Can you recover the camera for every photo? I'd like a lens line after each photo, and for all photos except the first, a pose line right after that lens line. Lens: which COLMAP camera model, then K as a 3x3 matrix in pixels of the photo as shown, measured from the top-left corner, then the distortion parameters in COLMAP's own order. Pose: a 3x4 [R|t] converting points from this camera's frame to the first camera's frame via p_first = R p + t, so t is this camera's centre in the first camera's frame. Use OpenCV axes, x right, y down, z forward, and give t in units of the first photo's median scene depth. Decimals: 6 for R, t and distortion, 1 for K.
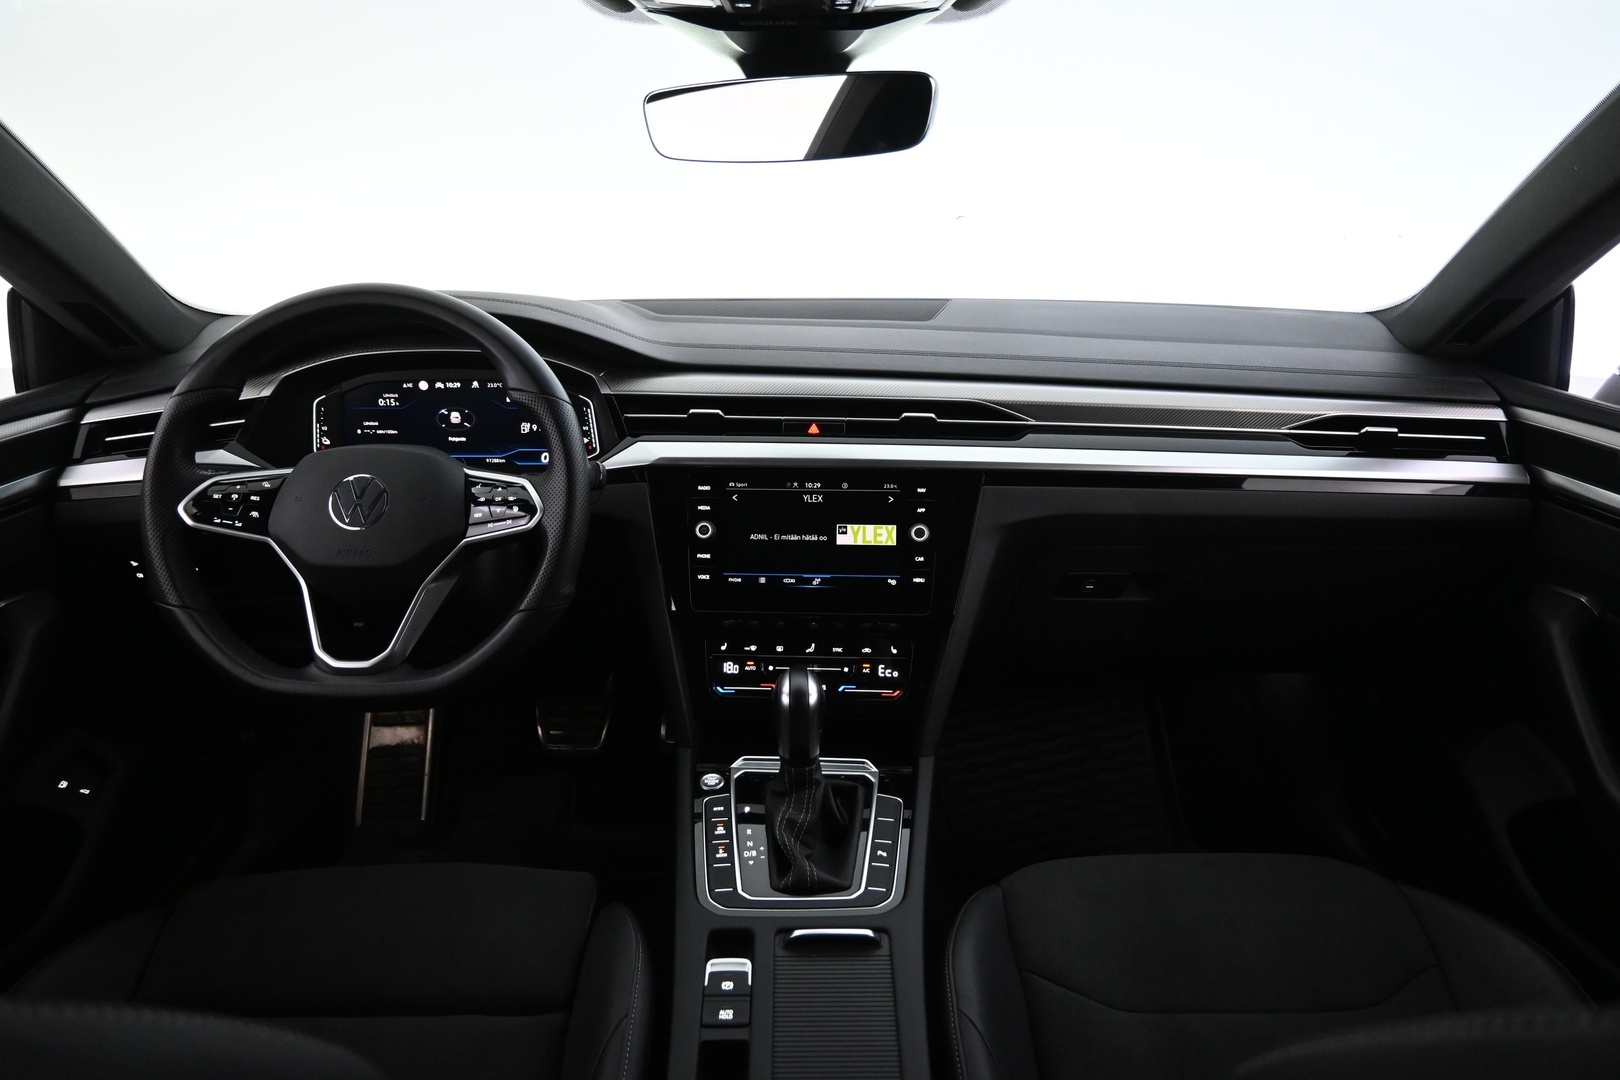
lens RADIAL K [[1095.5, 0, 809.6], [0, 1095.5, 537.4], [0, 0, 1]] dist [-0.003222, -0.007019]
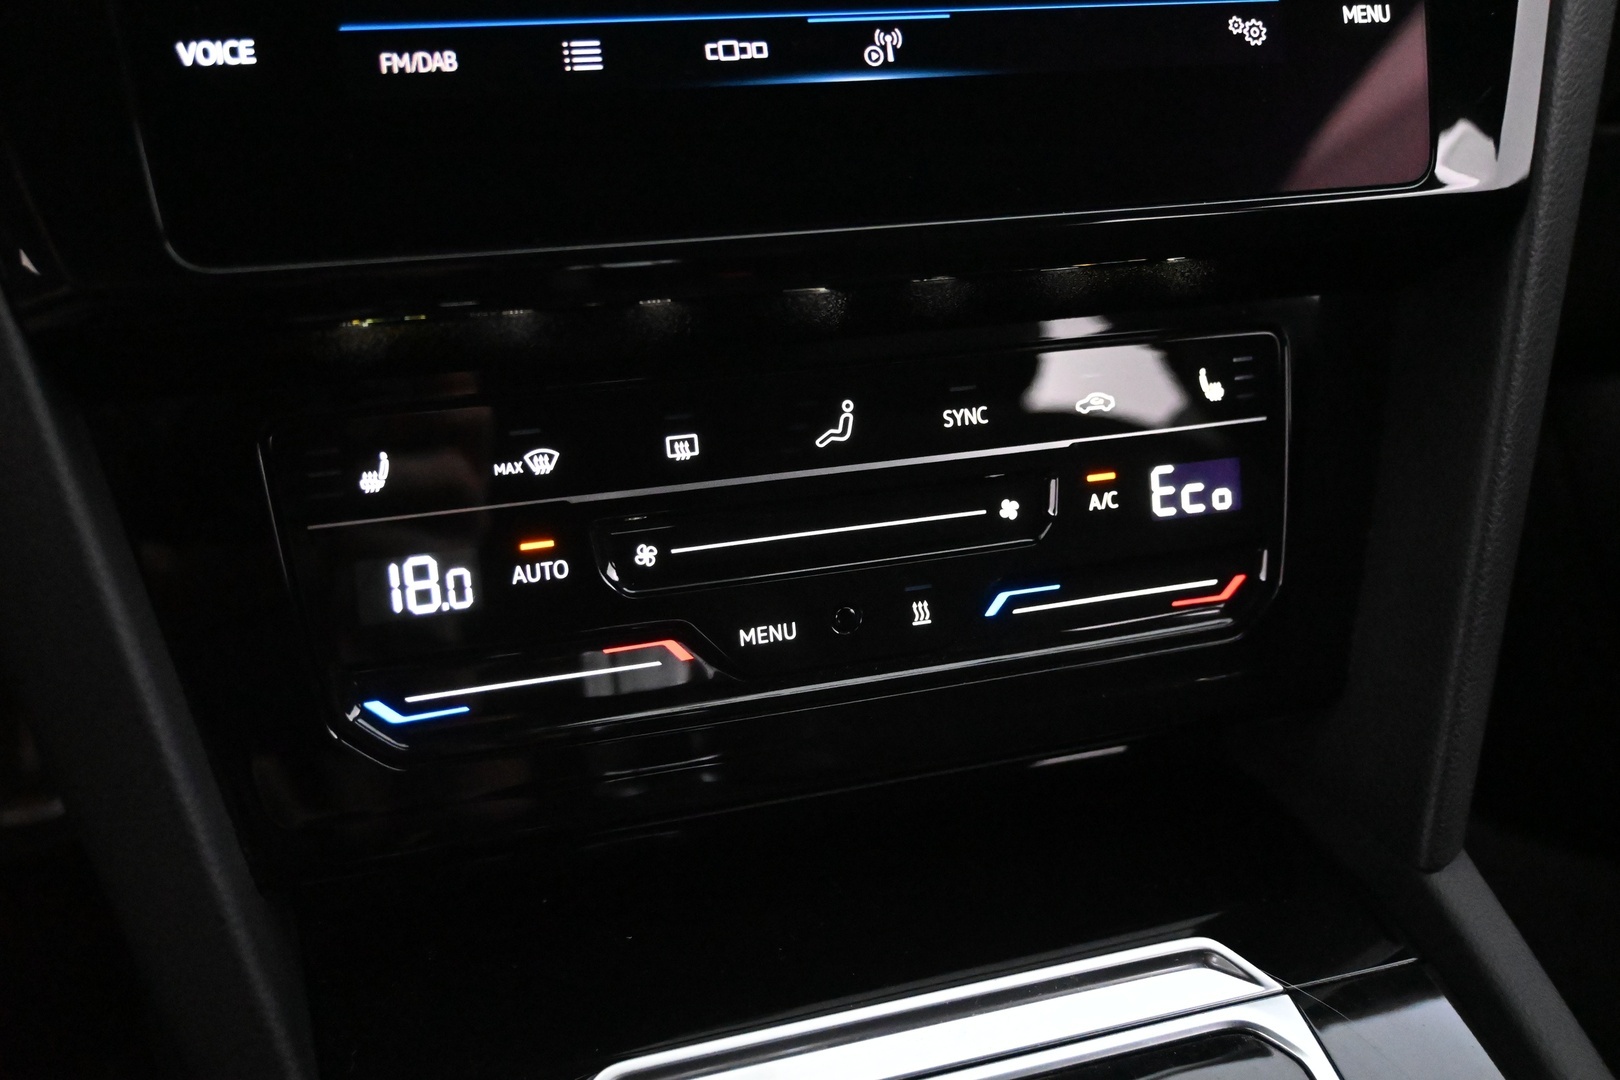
lens RADIAL K [[1721.2, 0, 803.9], [0, 1721.2, 542.0], [0, 0, 1]] dist [-0.010801, 0.000000]
pose [[0.929877, -0.141033, 0.339762, -0.111278], [0.082487, 0.980011, 0.181039, 0.066808], [-0.358503, -0.140318, 0.922923, 0.728239]]
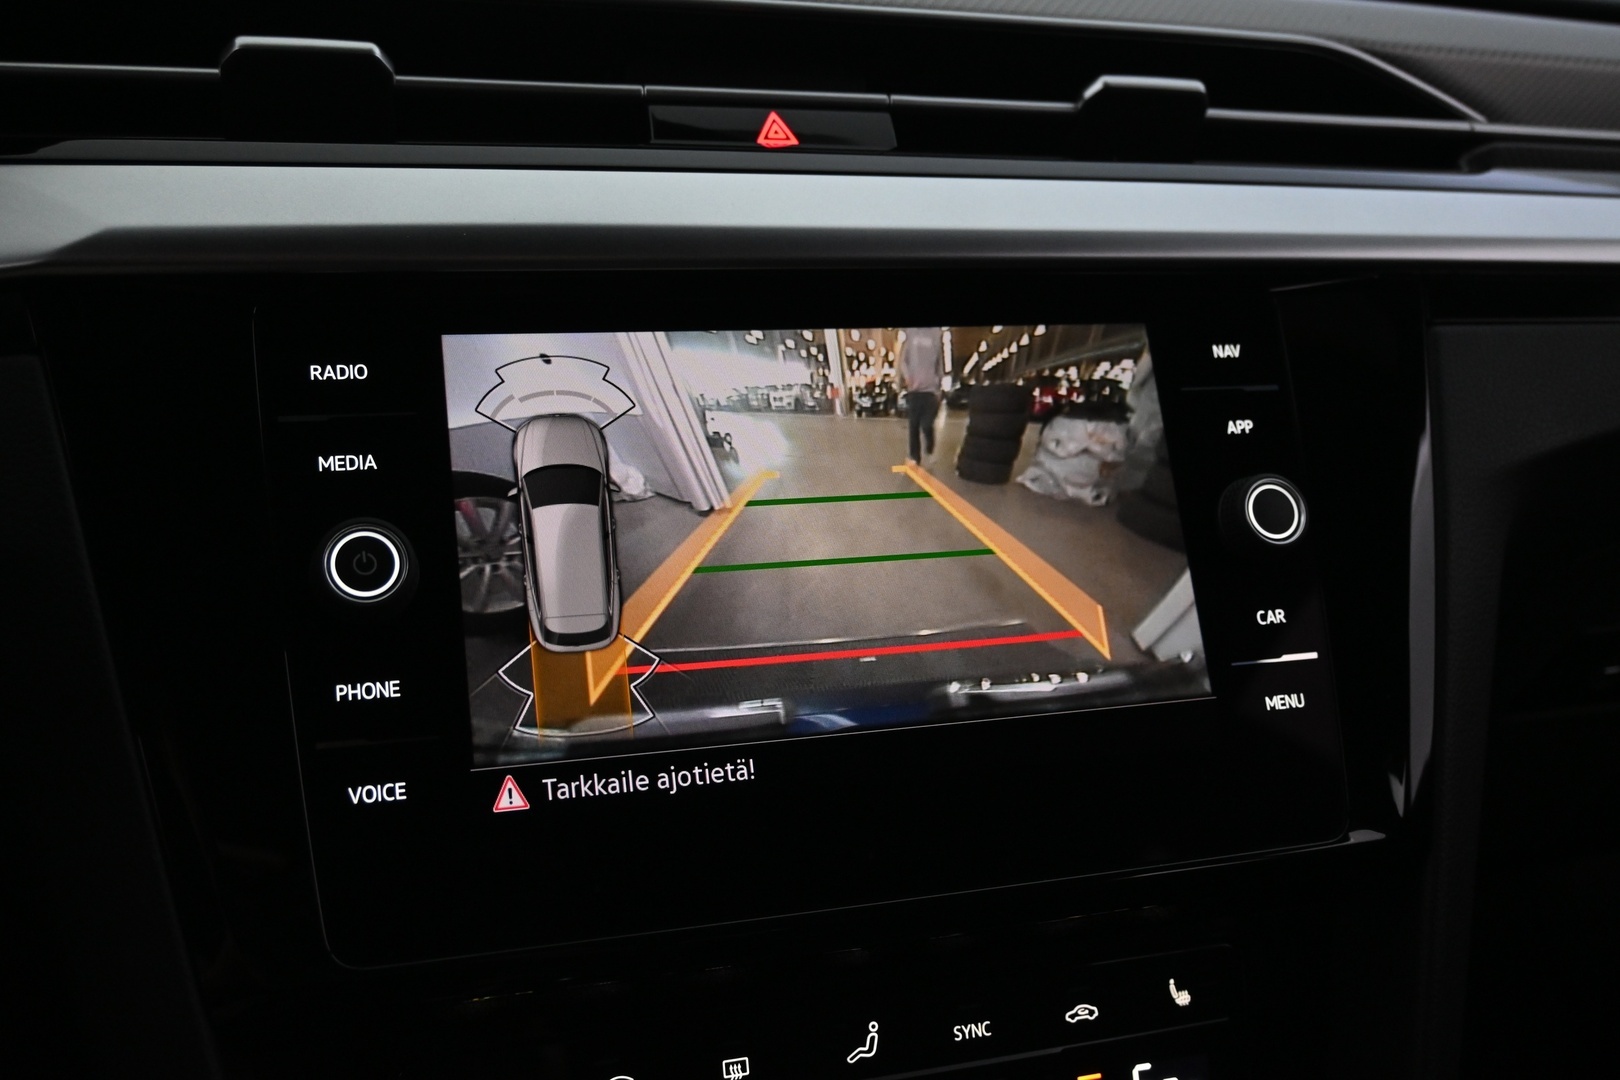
lens RADIAL K [[1535.9, 0, 807.3], [0, 1535.9, 542.7], [0, 0, 1]] dist [-0.019122, 0.000000]
pose [[0.942528, -0.067444, 0.327249, -0.110784], [0.089061, 0.994694, -0.051507, 0.011406], [-0.322038, 0.077692, 0.943533, 0.697027]]
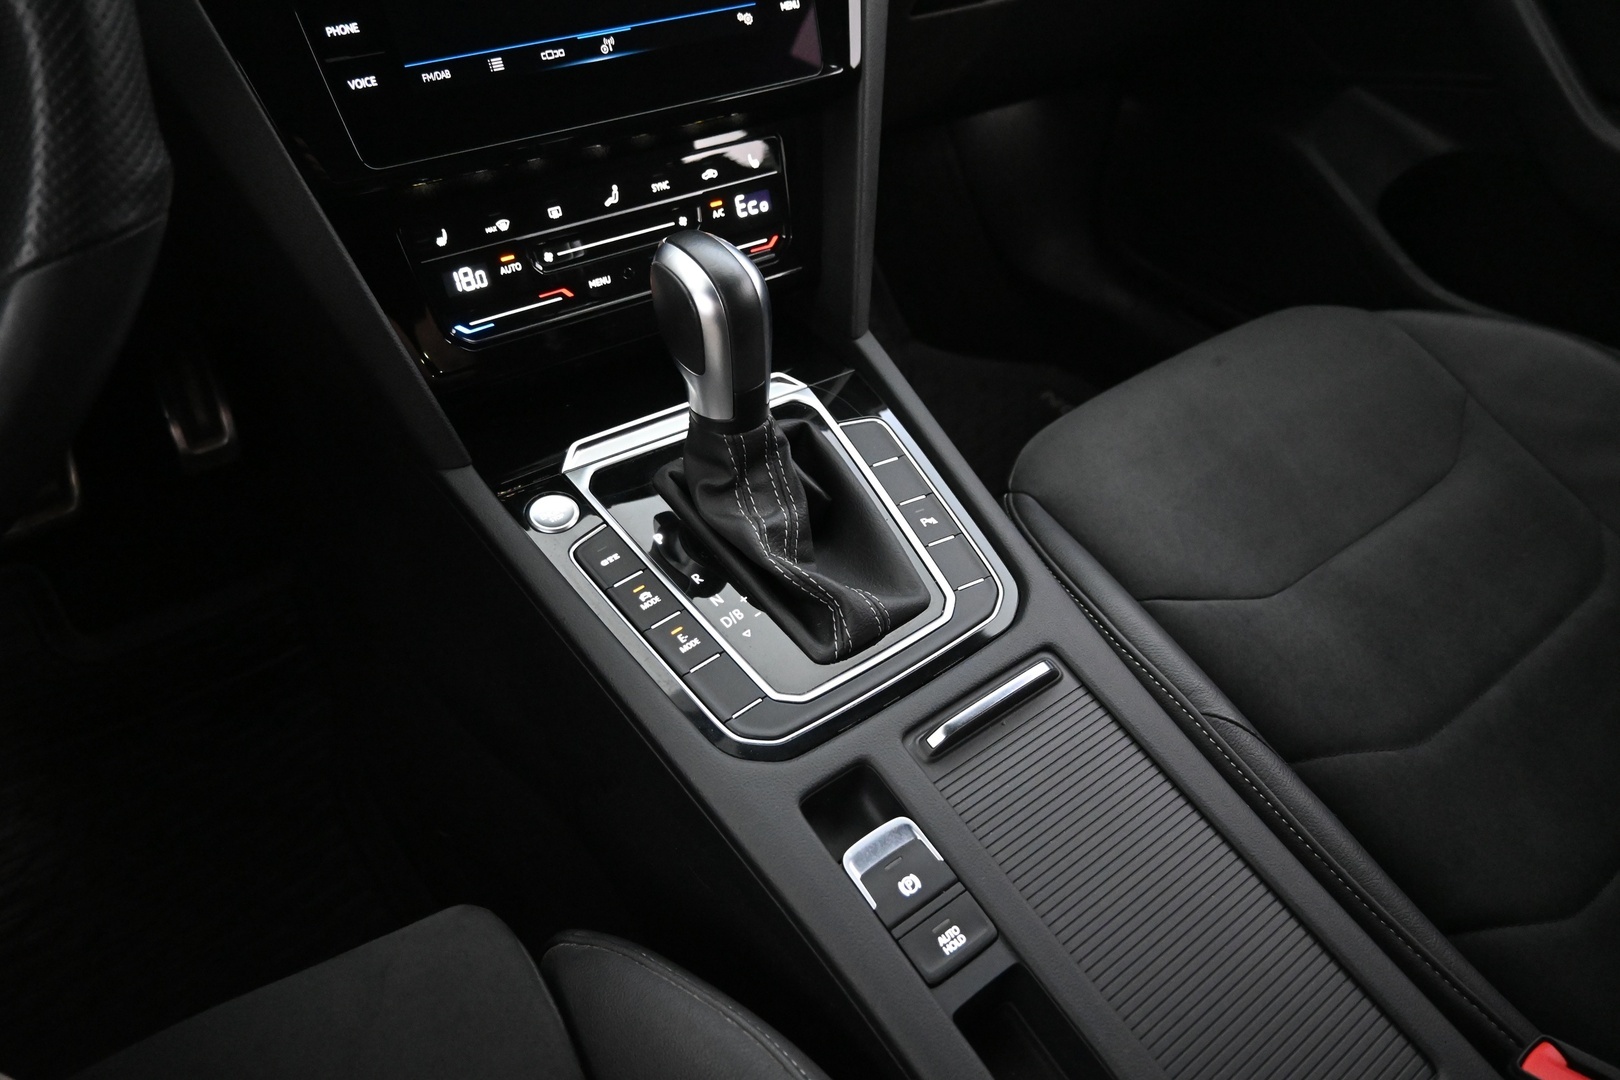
lens RADIAL K [[1095.5, 0, 811.3], [0, 1095.5, 540.4], [0, 0, 1]] dist [-0.003222, -0.007019]
pose [[0.805654, -0.383796, 0.451245, -0.213054], [0.160668, 0.874758, 0.457148, 0.025353], [-0.570182, -0.295802, 0.766416, 0.526435]]
